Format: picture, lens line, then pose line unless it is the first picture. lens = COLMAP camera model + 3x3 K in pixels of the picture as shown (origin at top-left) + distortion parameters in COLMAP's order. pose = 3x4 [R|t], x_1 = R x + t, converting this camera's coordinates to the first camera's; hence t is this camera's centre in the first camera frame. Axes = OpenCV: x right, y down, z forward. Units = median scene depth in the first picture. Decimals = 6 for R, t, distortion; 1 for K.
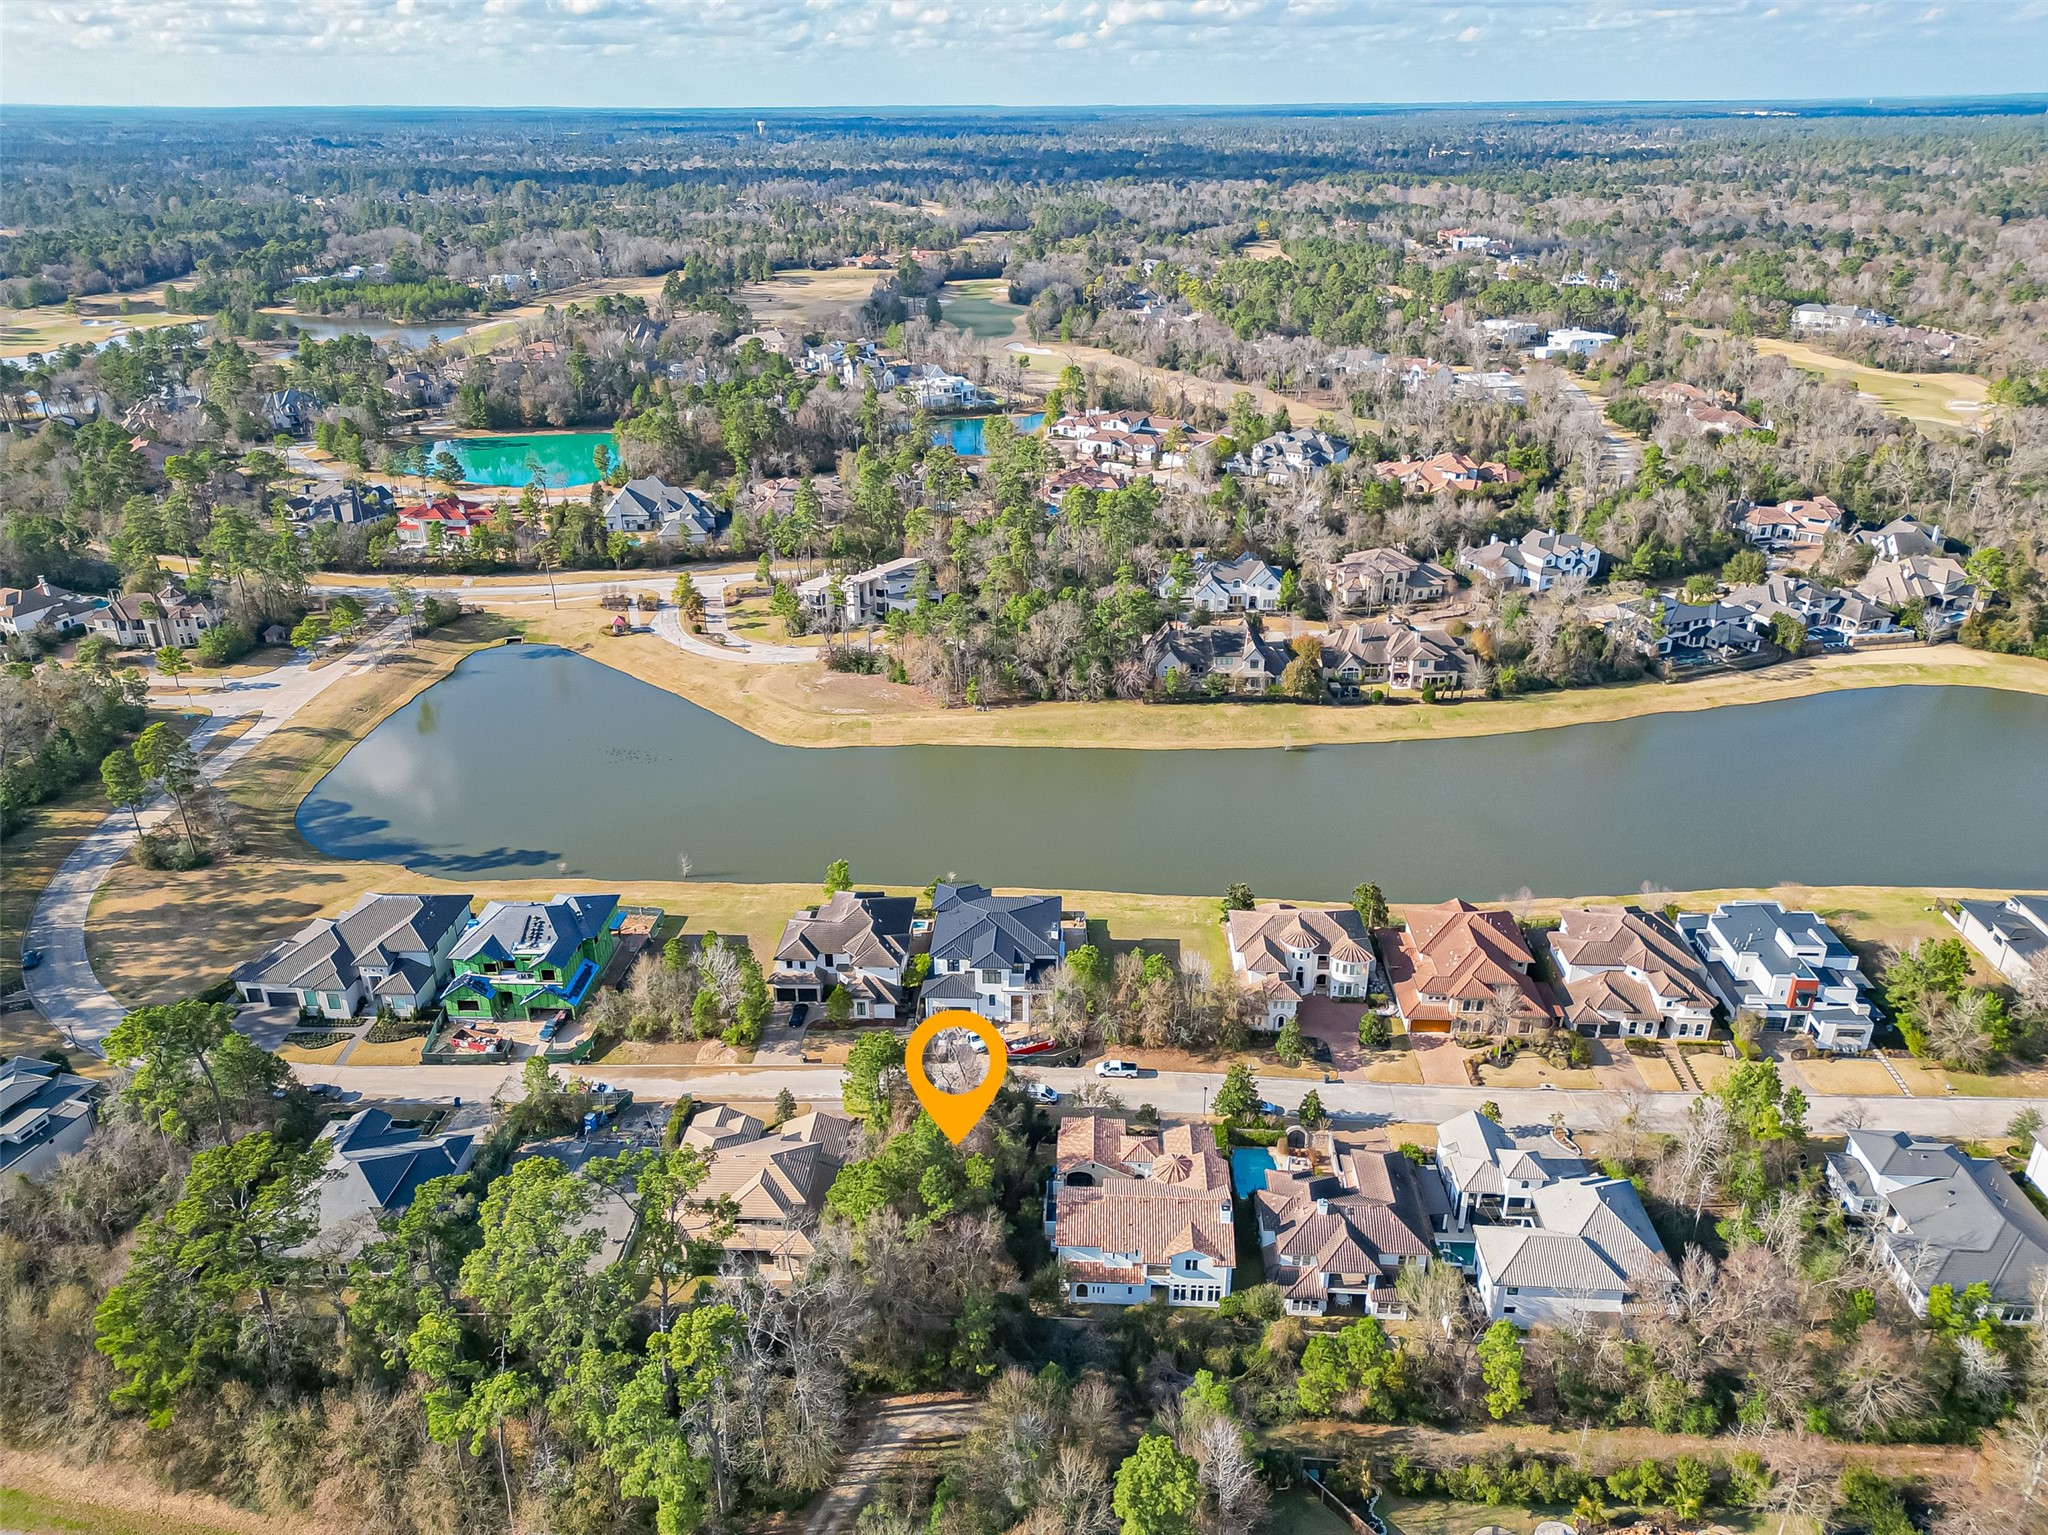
lens RADIAL K [[1444.8, 0, 1017.6], [0, 1444.8, 758.6], [0, 0, 1]] dist [0.063417, -0.055861]
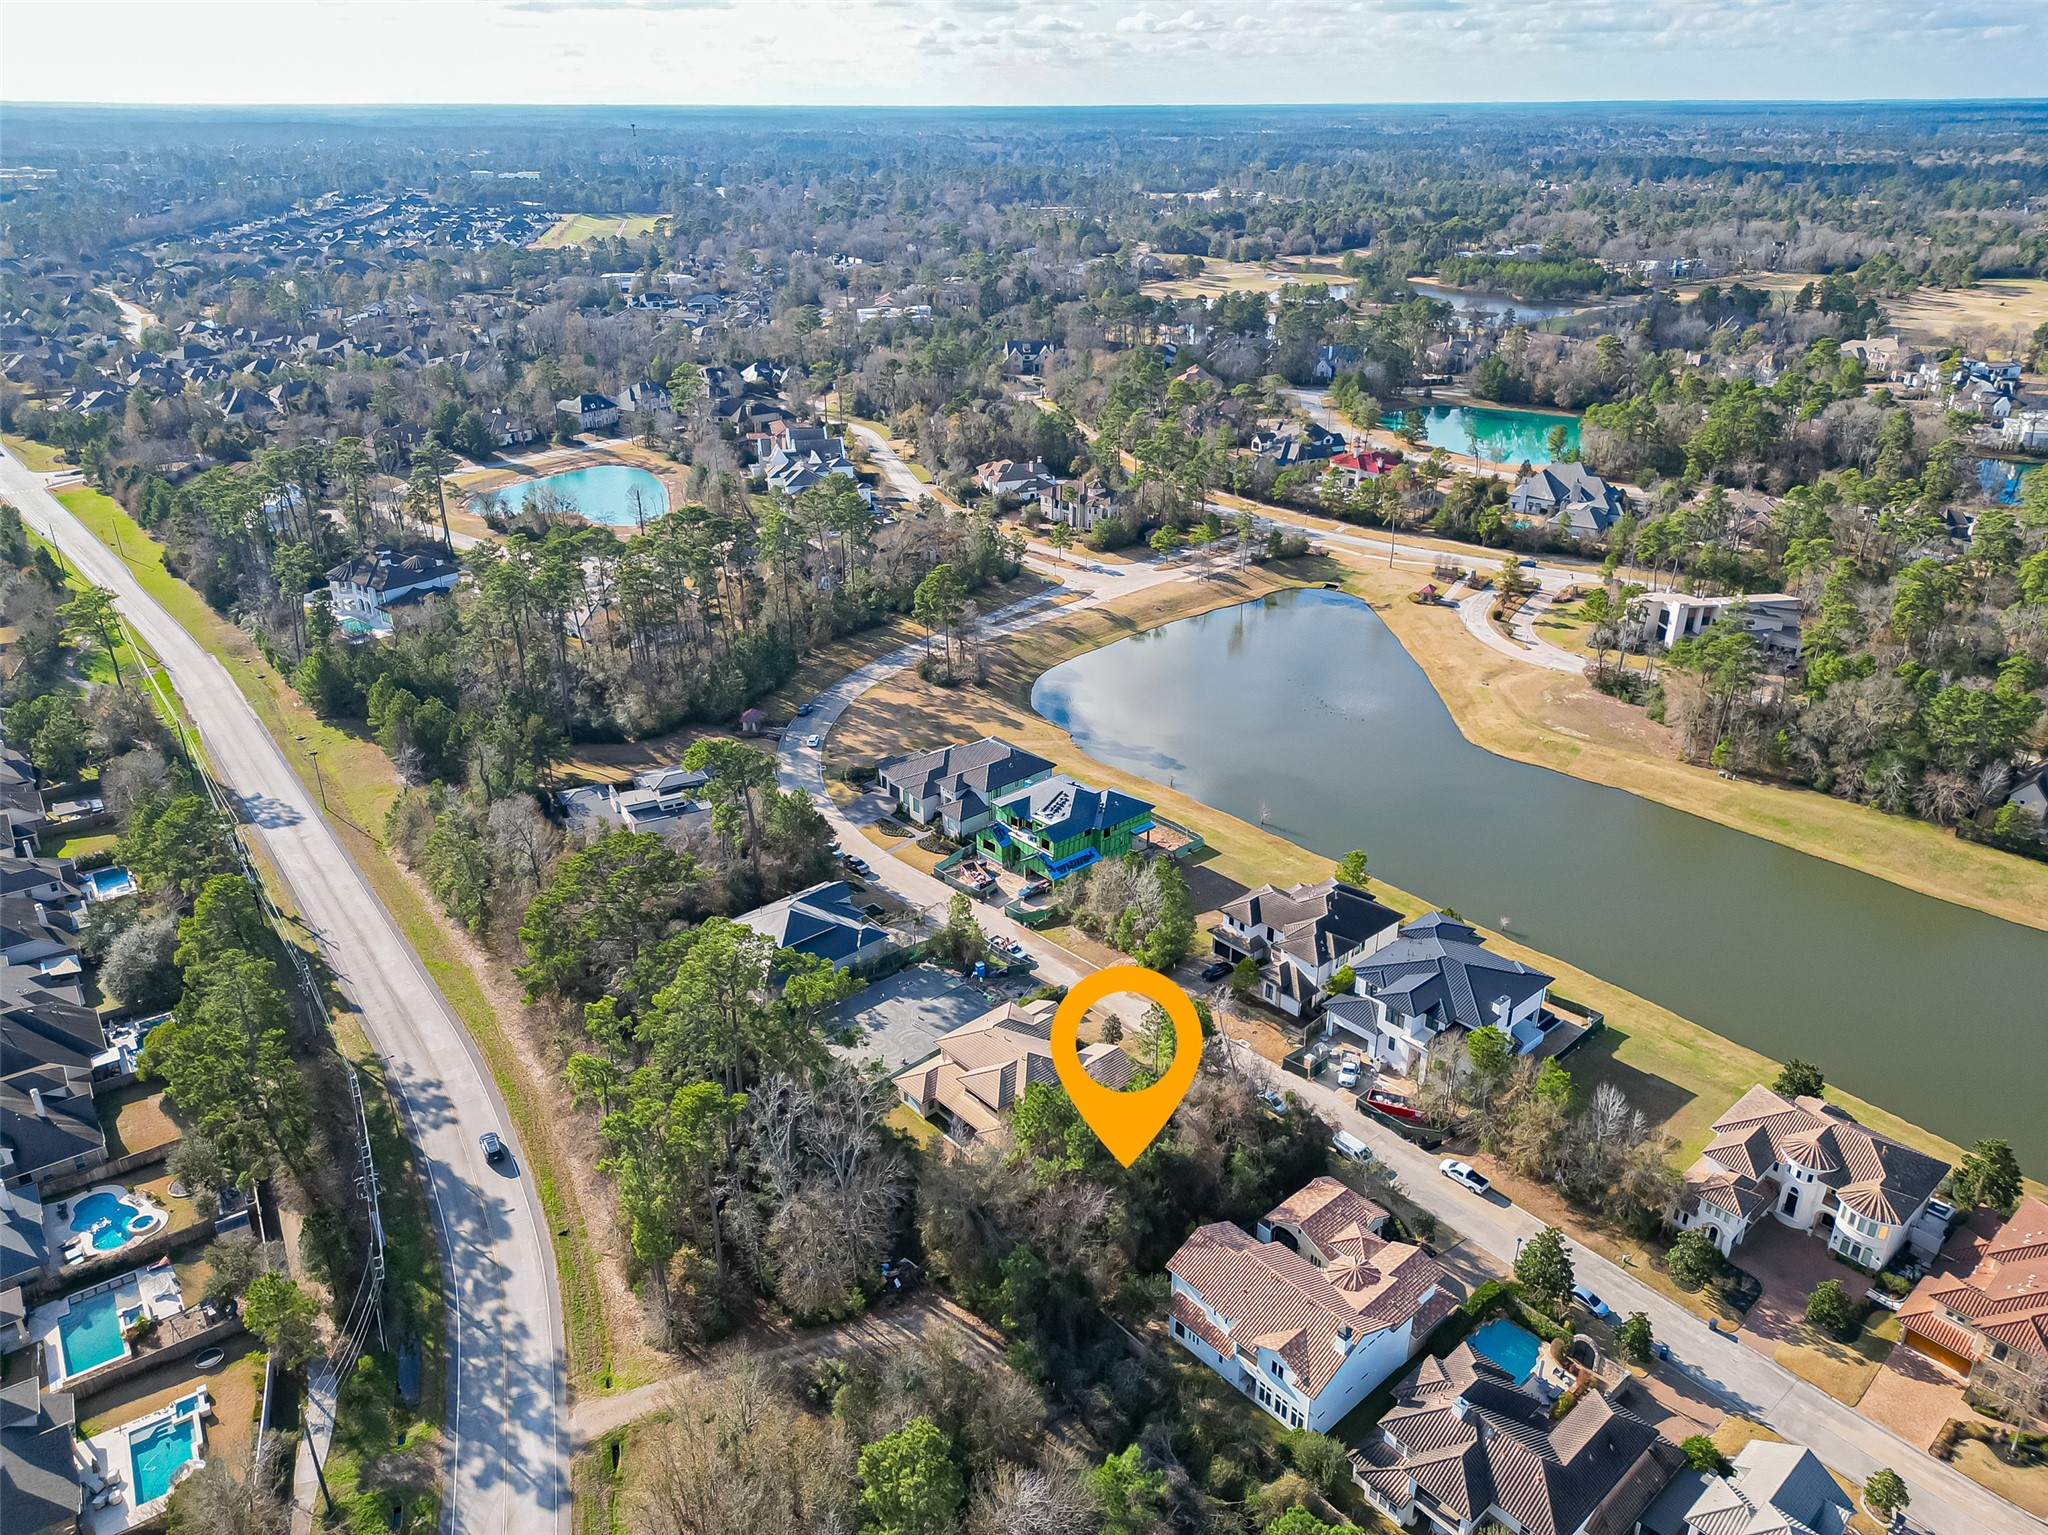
lens RADIAL K [[1444.8, 0, 999.9], [0, 1444.8, 719.1], [0, 0, 1]] dist [0.063417, -0.055861]
pose [[0.695262, 0.281064, -0.661524, 0.340140], [-0.294219, 0.951021, 0.094840, -0.033425], [0.655779, 0.128694, 0.743903, 0.156100]]
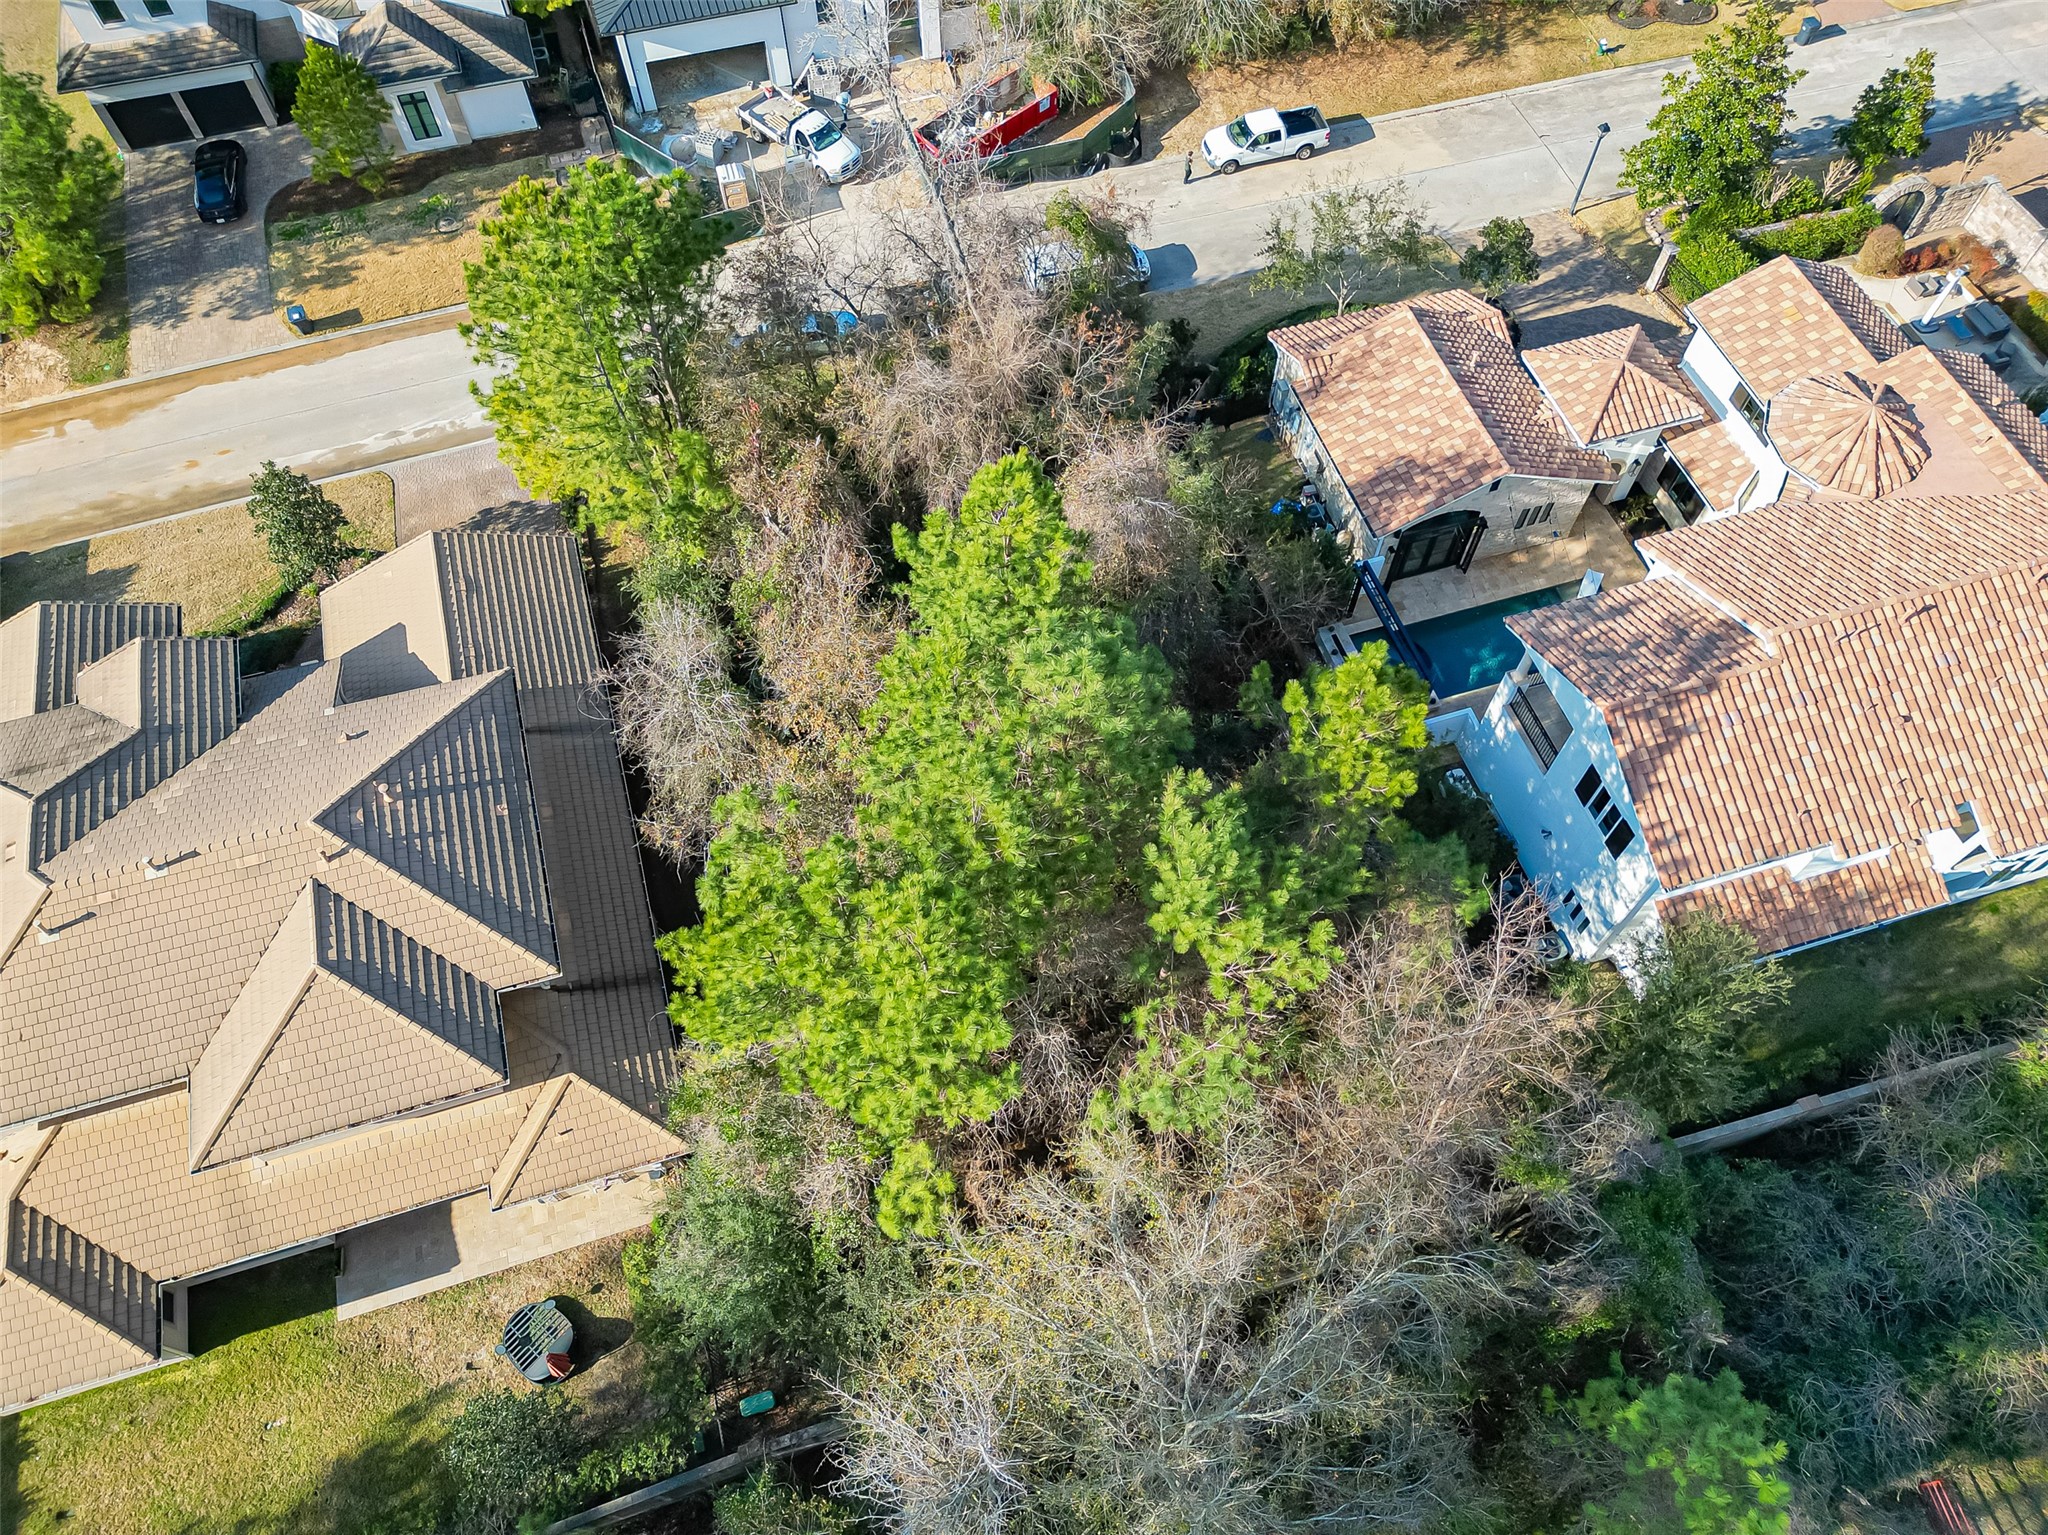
lens RADIAL K [[1444.8, 0, 1023.5], [0, 1444.8, 764.3], [0, 0, 1]] dist [0.063417, -0.055861]
pose [[0.937932, -0.293639, 0.184551, -0.084184], [0.137899, 0.804003, 0.578415, 0.118692], [-0.318225, -0.517064, 0.794593, 0.627545]]
